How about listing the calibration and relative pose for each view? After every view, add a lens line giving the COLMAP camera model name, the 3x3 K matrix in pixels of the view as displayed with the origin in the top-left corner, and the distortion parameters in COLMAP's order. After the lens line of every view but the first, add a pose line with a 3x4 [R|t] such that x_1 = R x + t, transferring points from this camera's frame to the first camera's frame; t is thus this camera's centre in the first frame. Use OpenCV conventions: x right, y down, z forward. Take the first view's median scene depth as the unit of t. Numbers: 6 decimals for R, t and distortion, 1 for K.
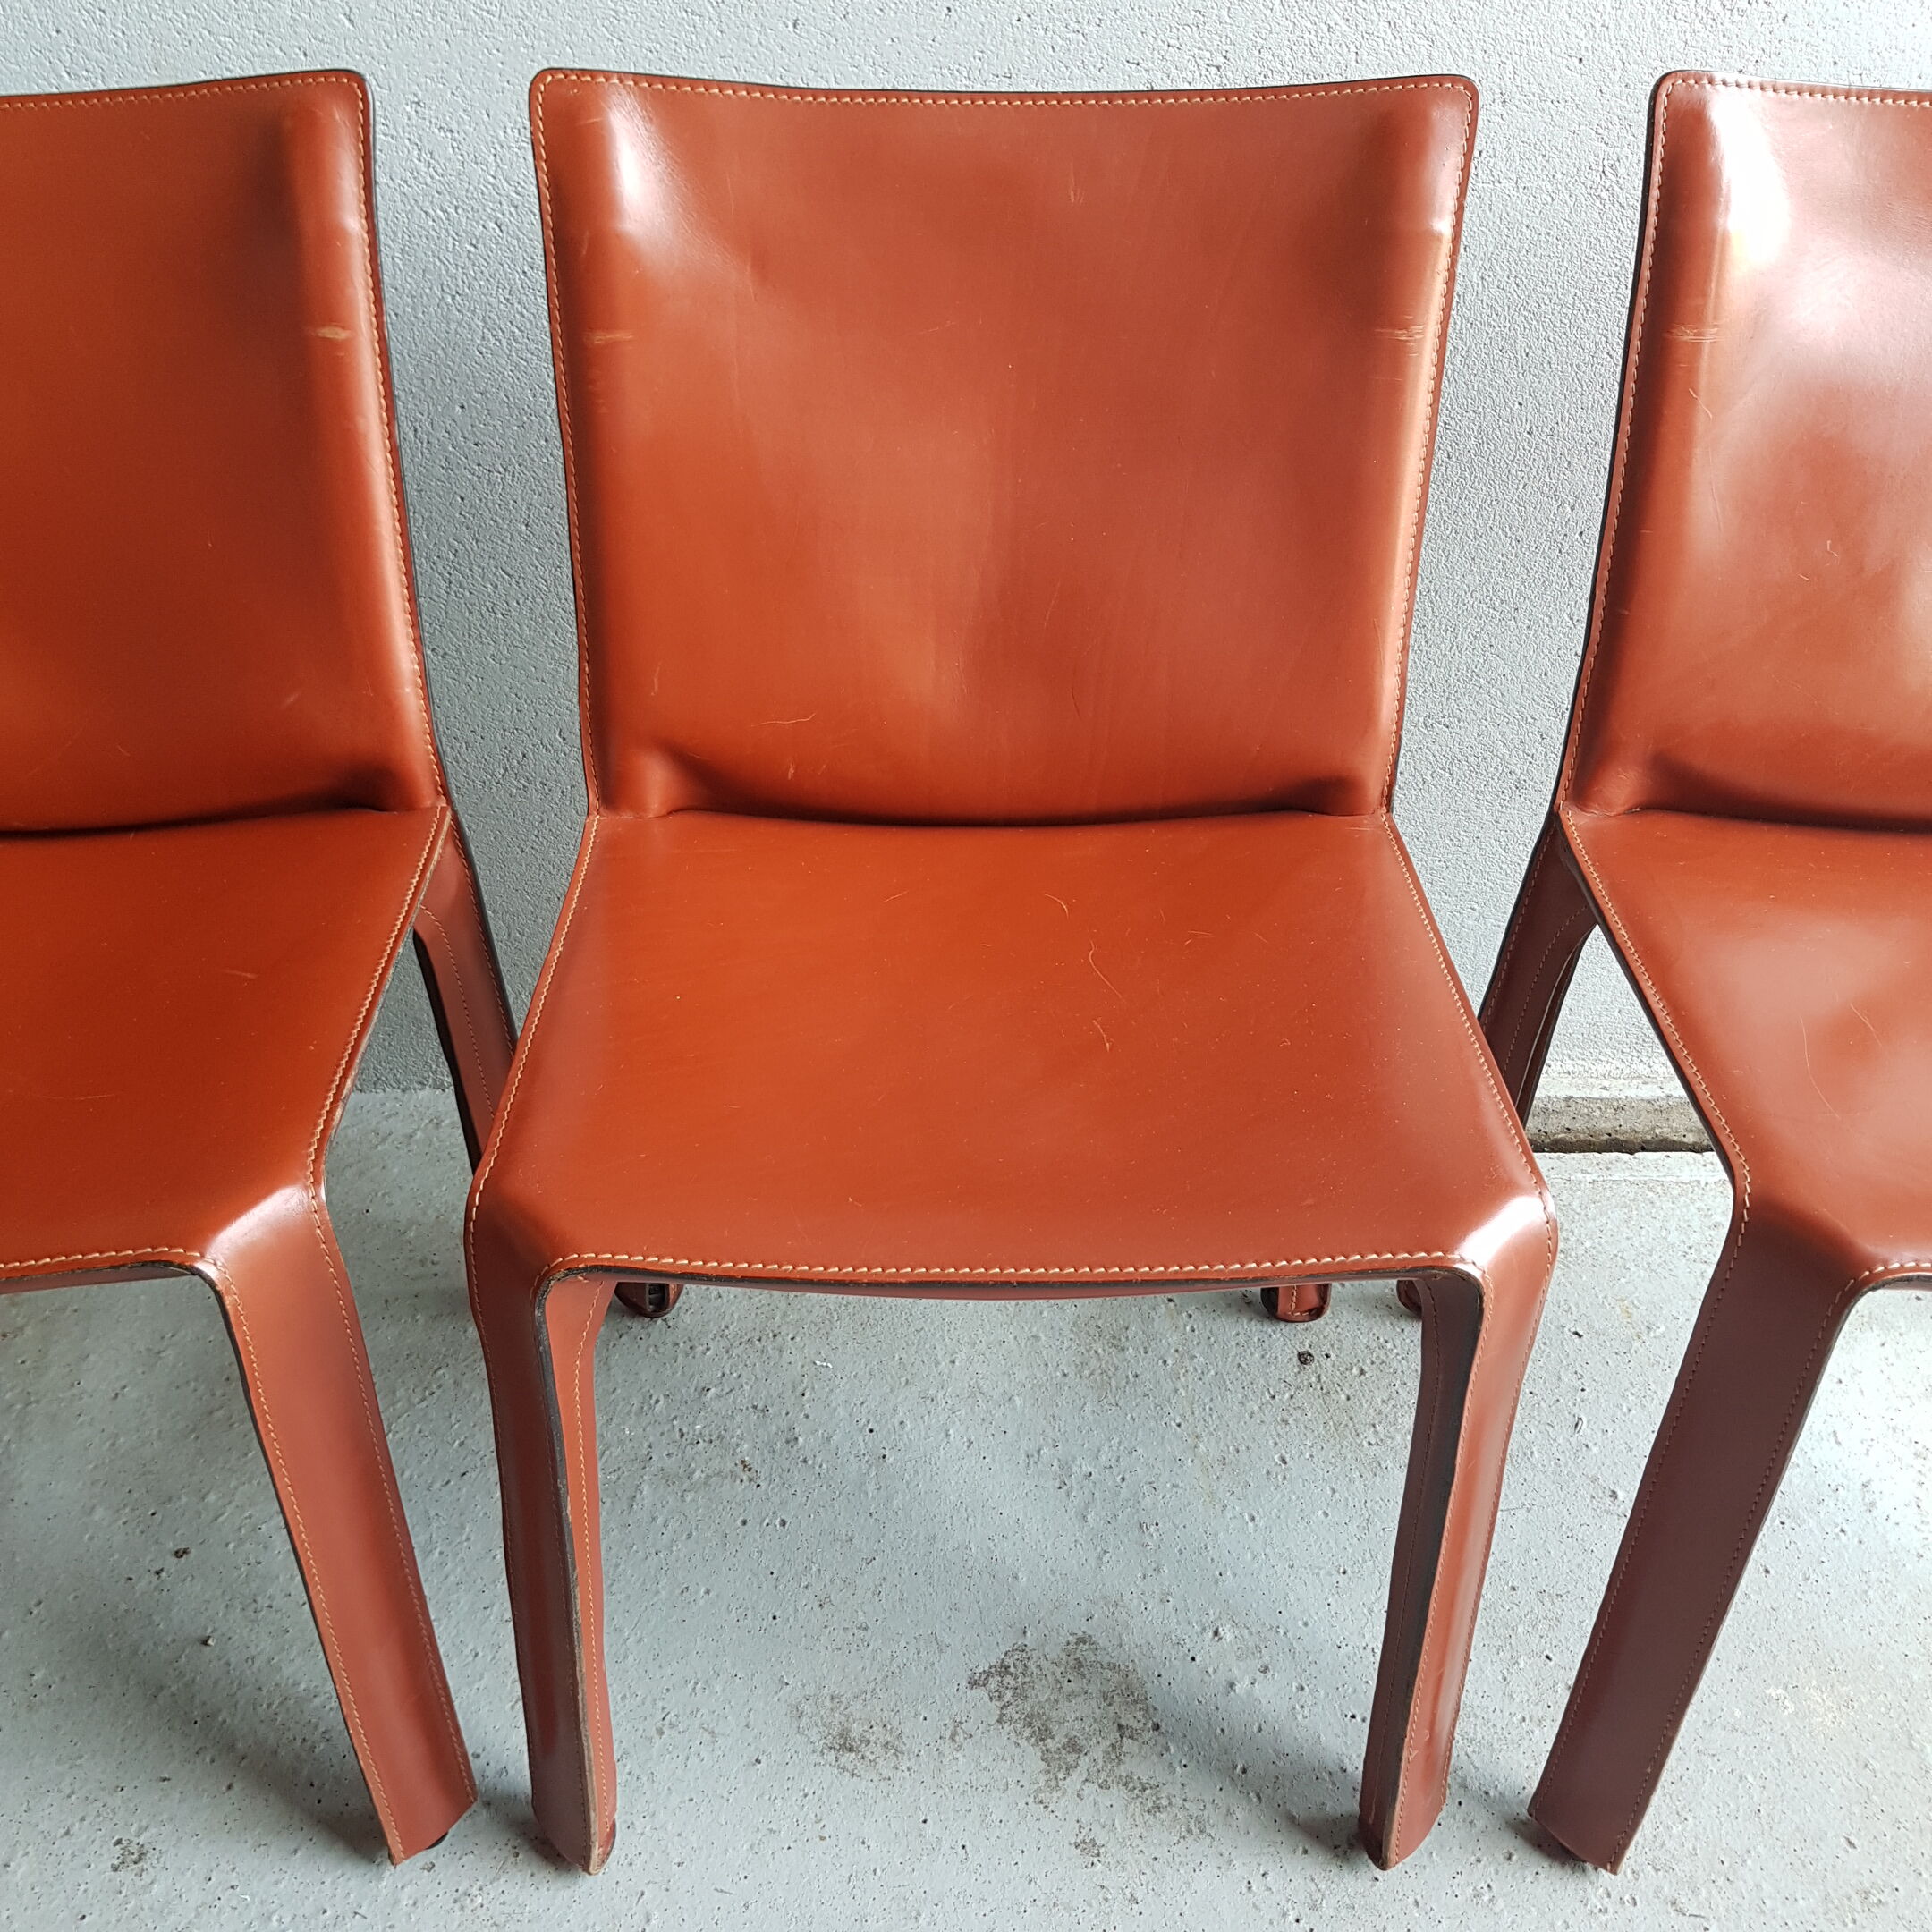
lens RADIAL K [[2119.5, 0, 913.5], [0, 2119.5, 977.8], [0, 0, 1]] dist [0.221294, -0.526641]
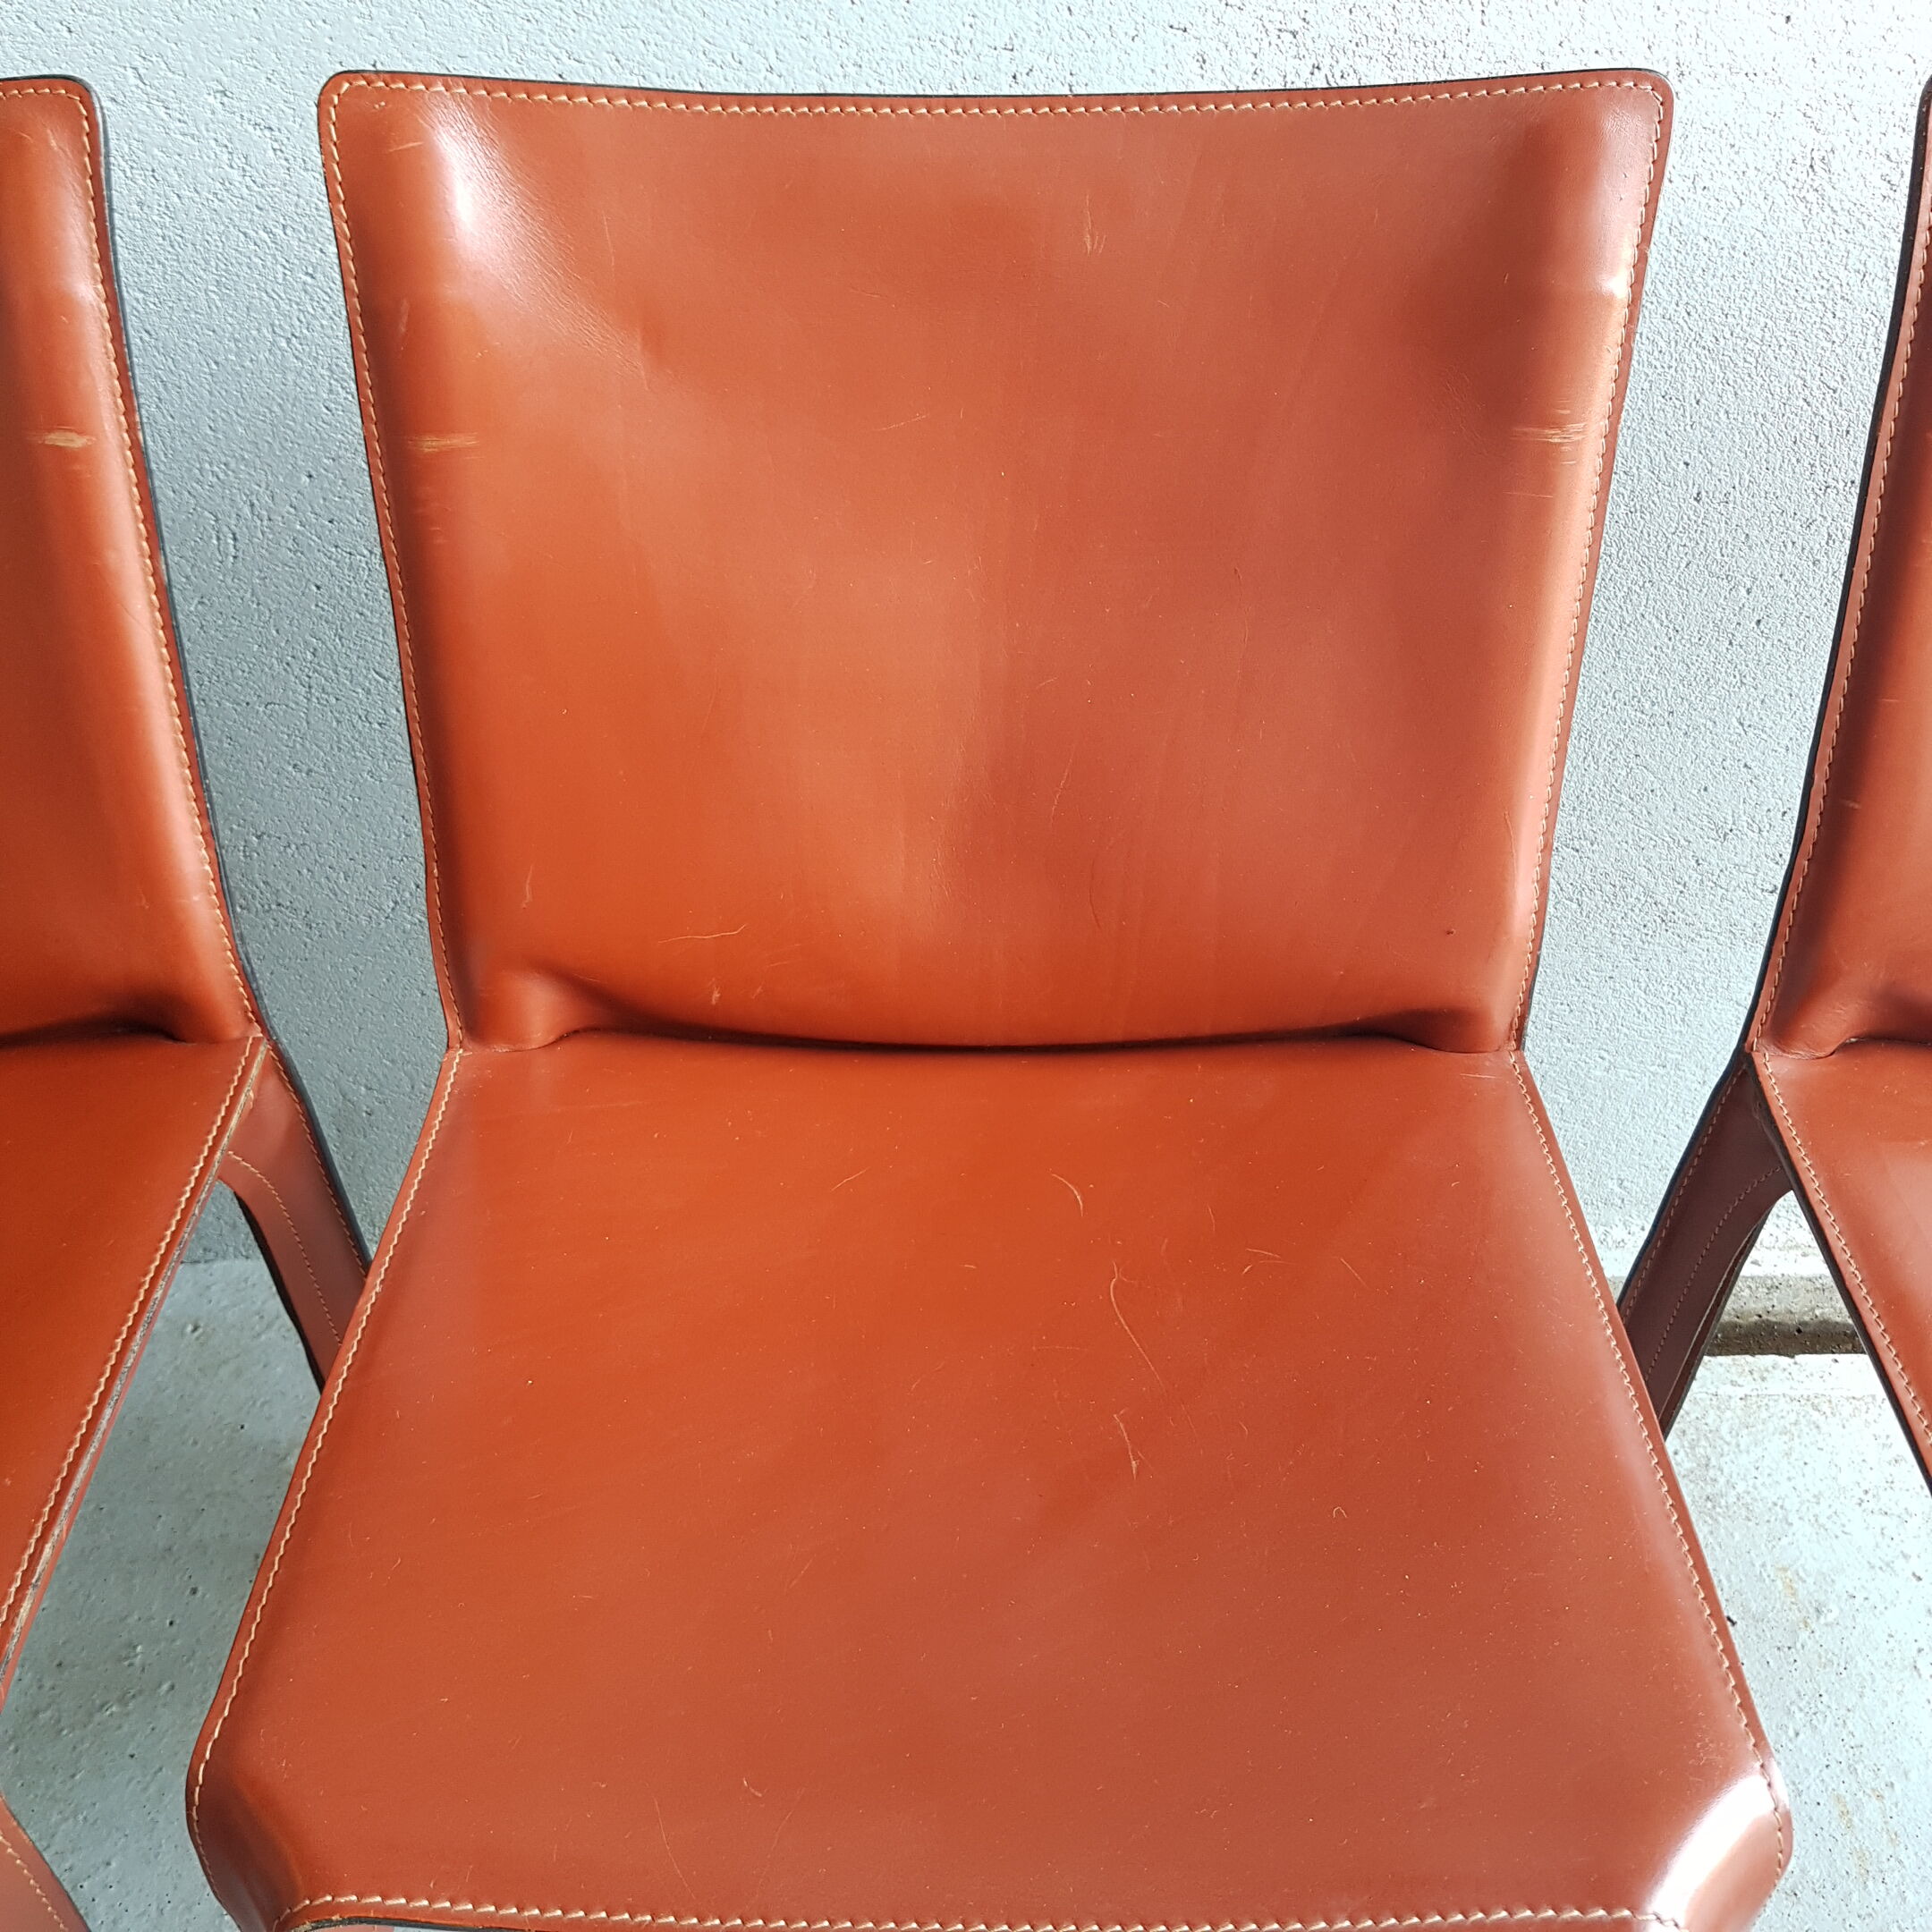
lens RADIAL K [[2195.8, 0, 899.3], [0, 2195.8, 1007.1], [0, 0, 1]] dist [0.126881, -0.268535]
pose [[0.999625, 0.001141, -0.027375, 0.028462], [0.000239, 0.998730, 0.050372, -0.132466], [0.027398, -0.050360, 0.998355, 0.231594]]
